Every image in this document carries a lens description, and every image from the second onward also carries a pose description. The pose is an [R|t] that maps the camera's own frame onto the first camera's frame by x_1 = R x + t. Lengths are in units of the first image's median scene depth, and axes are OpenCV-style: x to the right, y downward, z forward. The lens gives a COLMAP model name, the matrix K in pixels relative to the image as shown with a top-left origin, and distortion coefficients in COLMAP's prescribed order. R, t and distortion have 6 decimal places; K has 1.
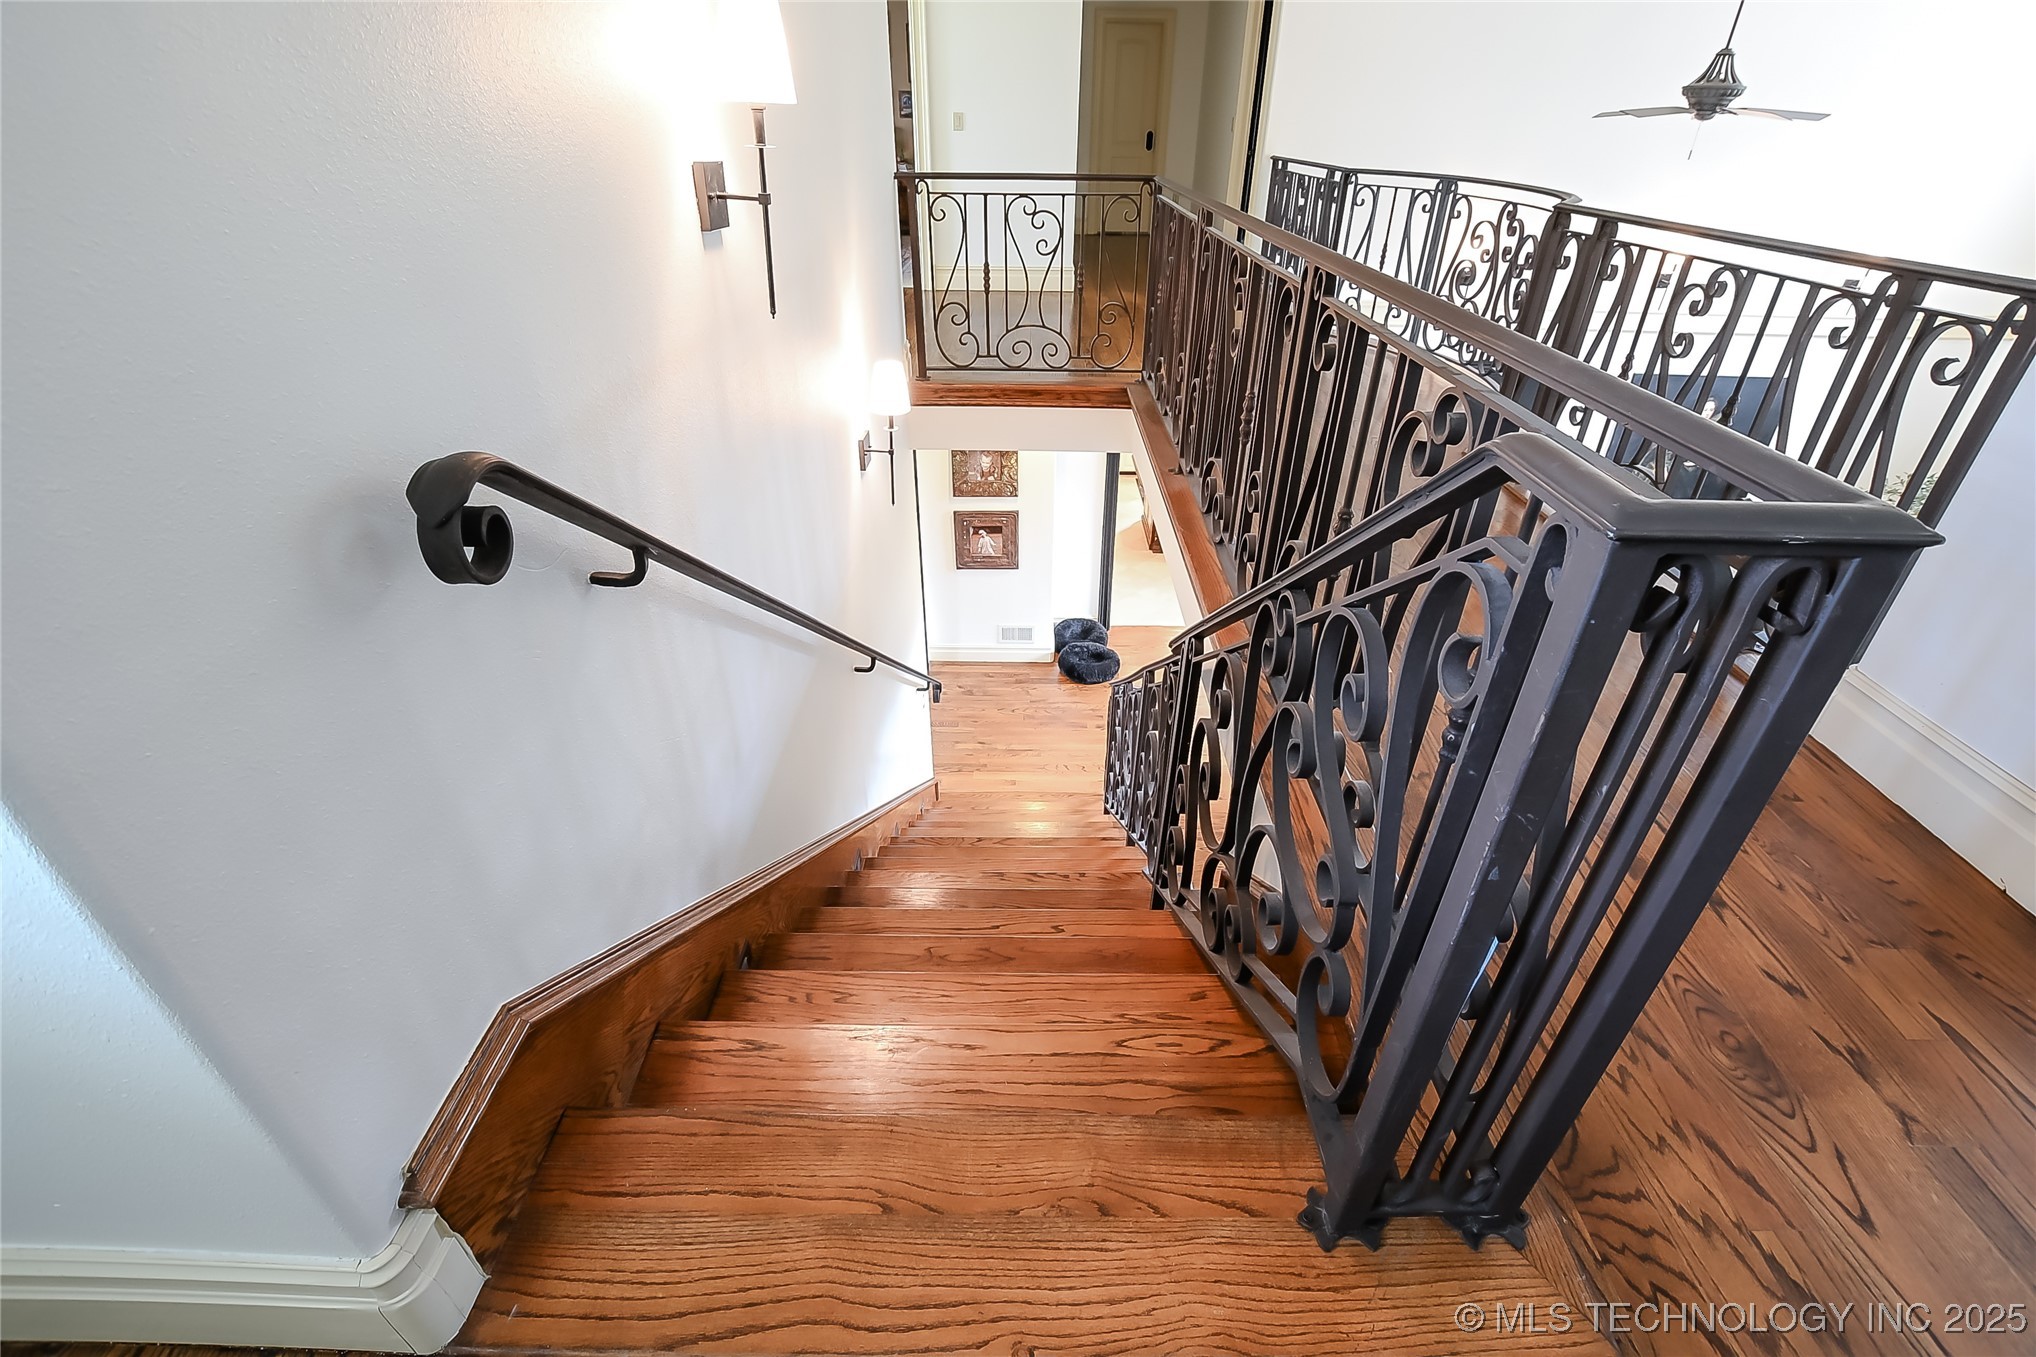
lens RADIAL K [[900.4, 0, 1027.9], [0, 900.4, 683.1], [0, 0, 1]] dist [-0.029909, 0.000301]
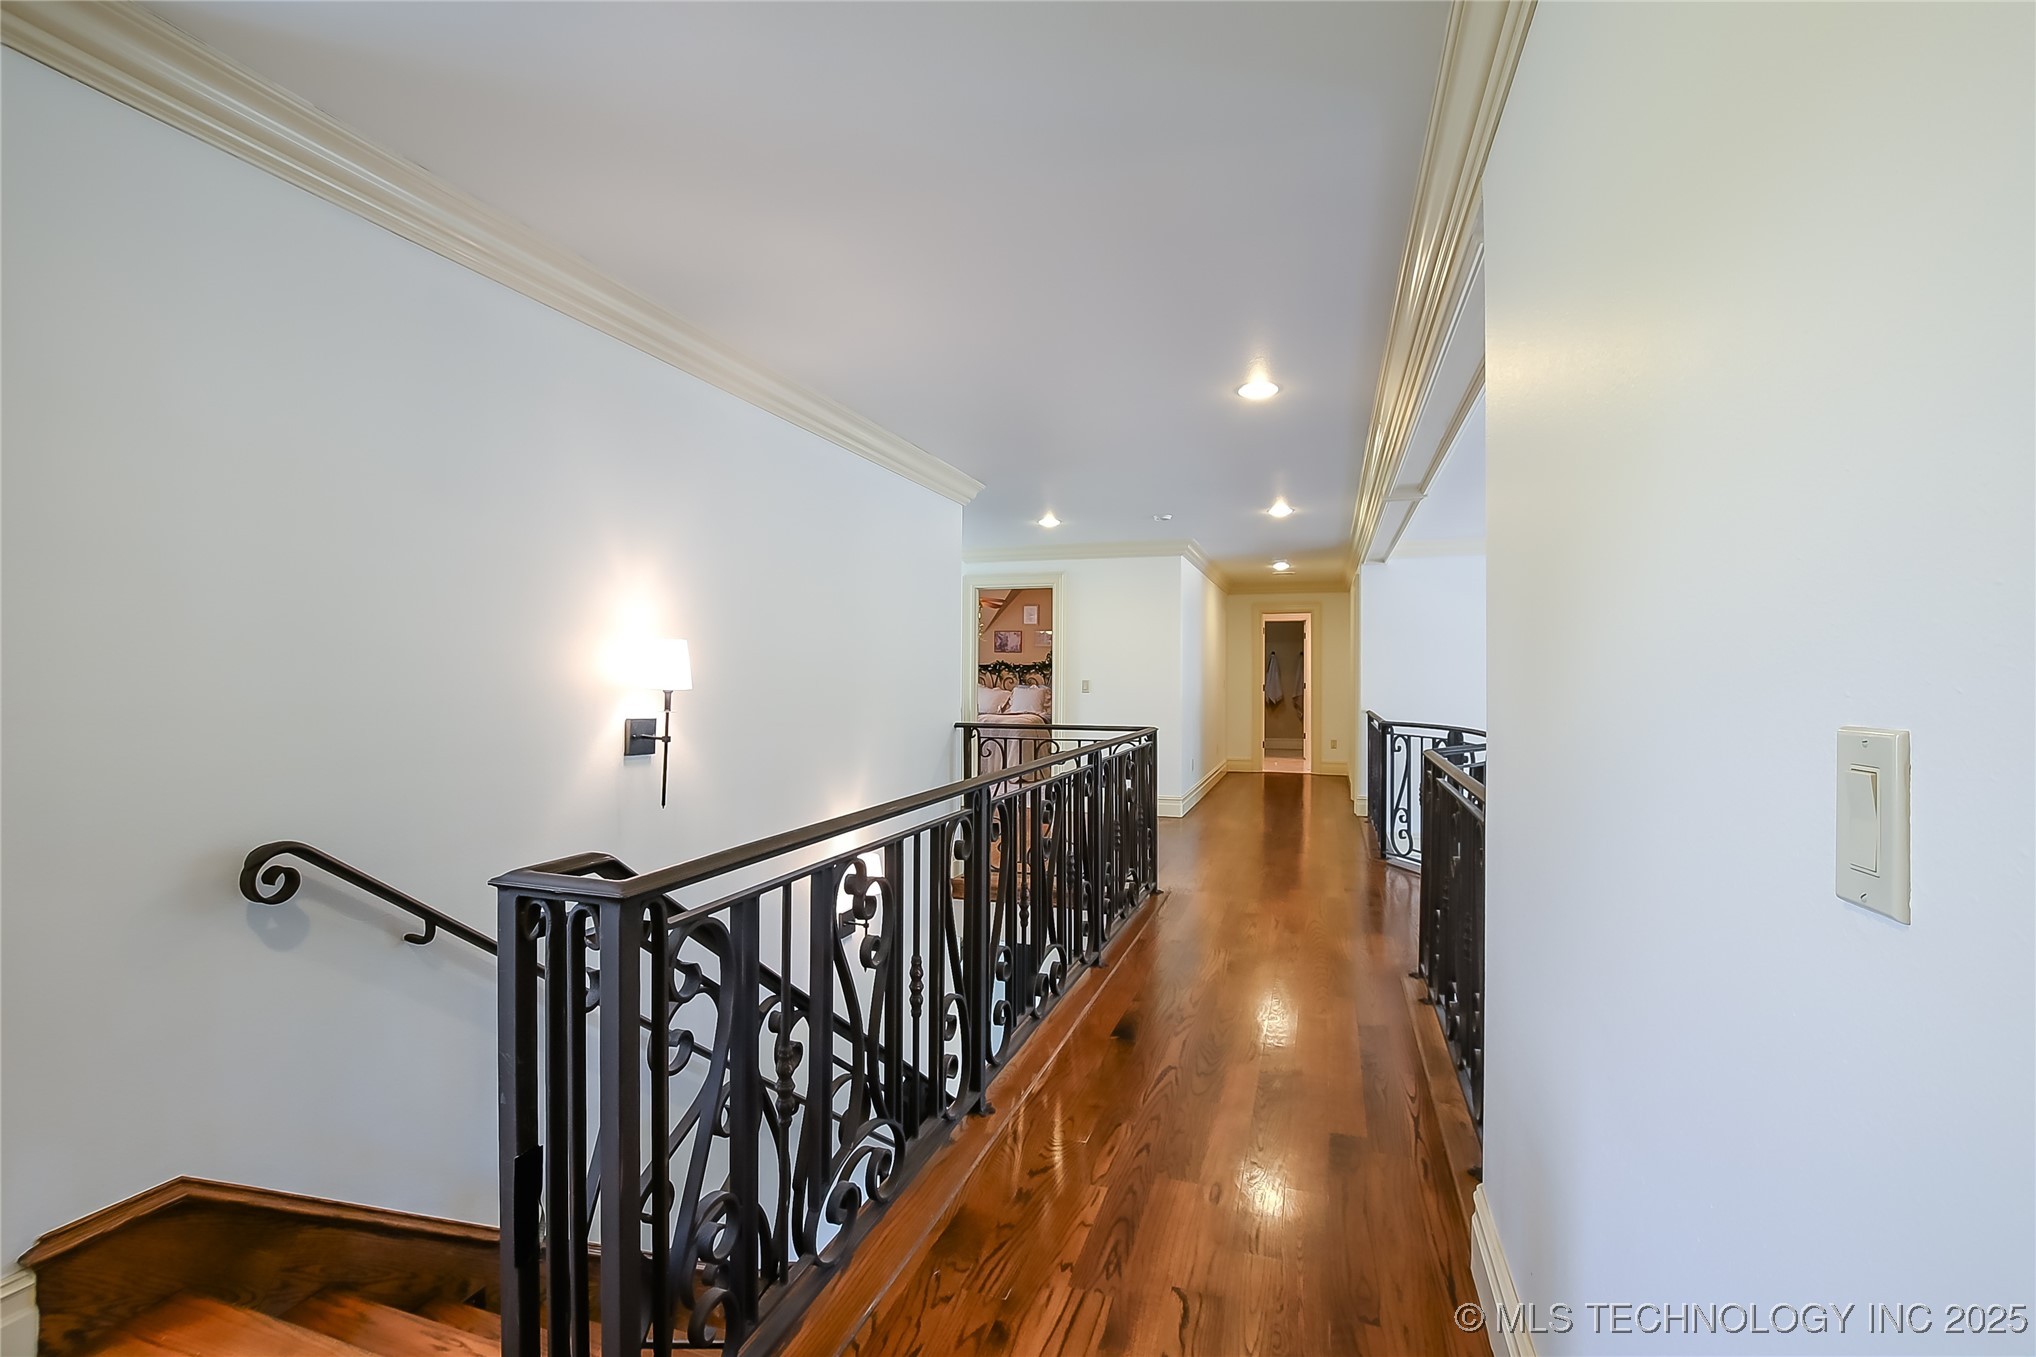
lens RADIAL K [[891.4, 0, 1019.2], [0, 891.4, 666.2], [0, 0, 1]] dist [-0.041547, 0.011014]
pose [[0.947771, -0.007986, -0.318851, 0.904958], [-0.167423, 0.838430, -0.518656, 0.094166], [0.271476, 0.544950, 0.793303, -0.222339]]
